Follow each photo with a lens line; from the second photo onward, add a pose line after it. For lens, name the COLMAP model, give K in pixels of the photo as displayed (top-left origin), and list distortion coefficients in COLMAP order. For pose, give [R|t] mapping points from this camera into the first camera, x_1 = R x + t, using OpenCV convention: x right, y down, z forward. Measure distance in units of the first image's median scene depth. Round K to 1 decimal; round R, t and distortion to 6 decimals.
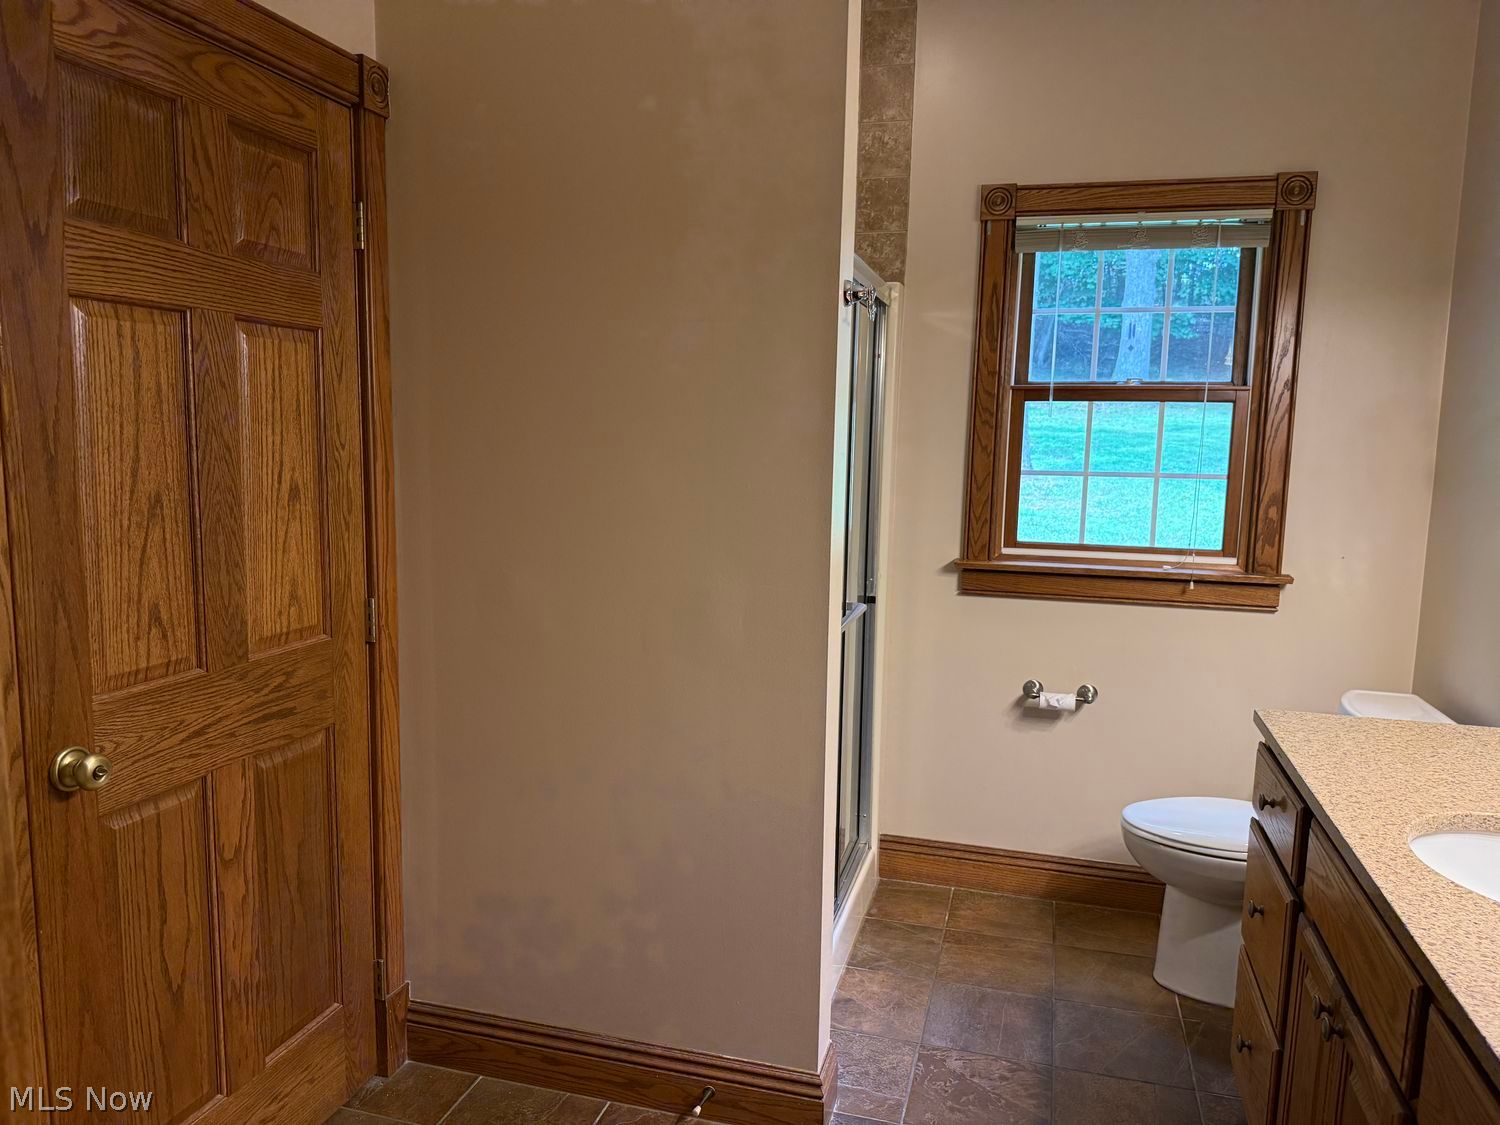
lens RADIAL K [[1056.3, 0, 740.9], [0, 1056.3, 575.6], [0, 0, 1]] dist [0.073447, -0.107322]
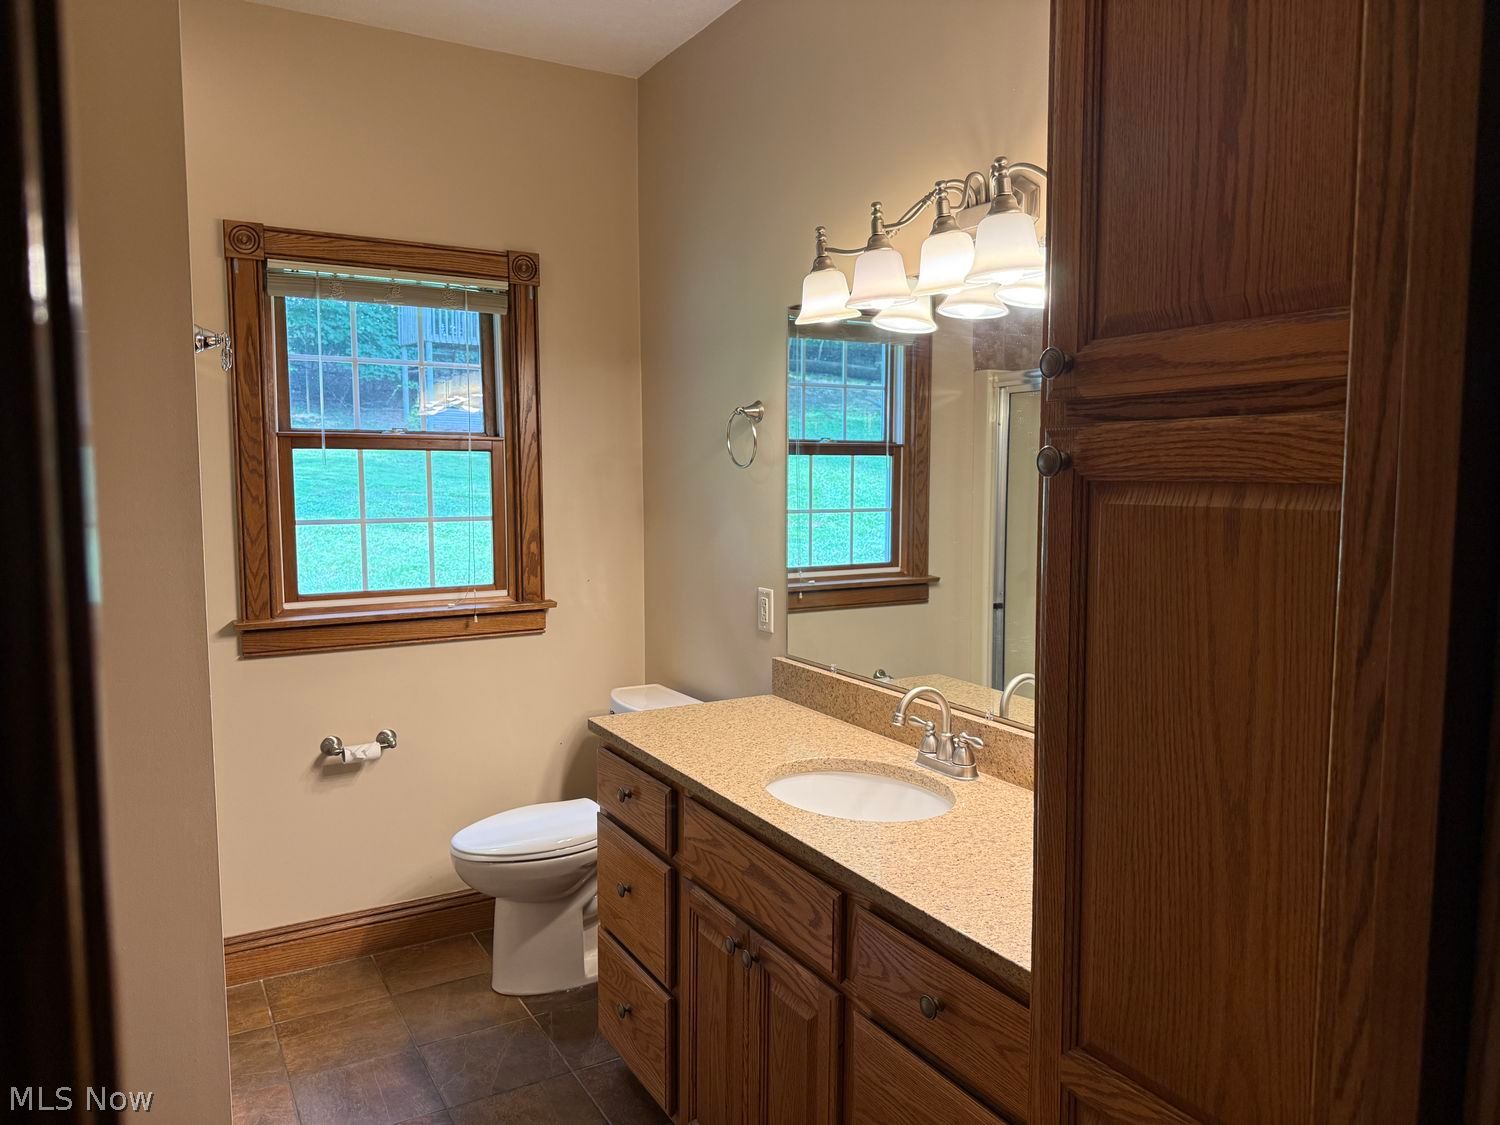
lens RADIAL K [[1056.3, 0, 749.6], [0, 1056.3, 573.0], [0, 0, 1]] dist [0.073447, -0.107322]
pose [[0.702524, -0.088495, 0.706136, -0.137651], [0.112438, 0.993578, 0.012654, -0.019396], [-0.702721, 0.070507, 0.707963, 0.037637]]
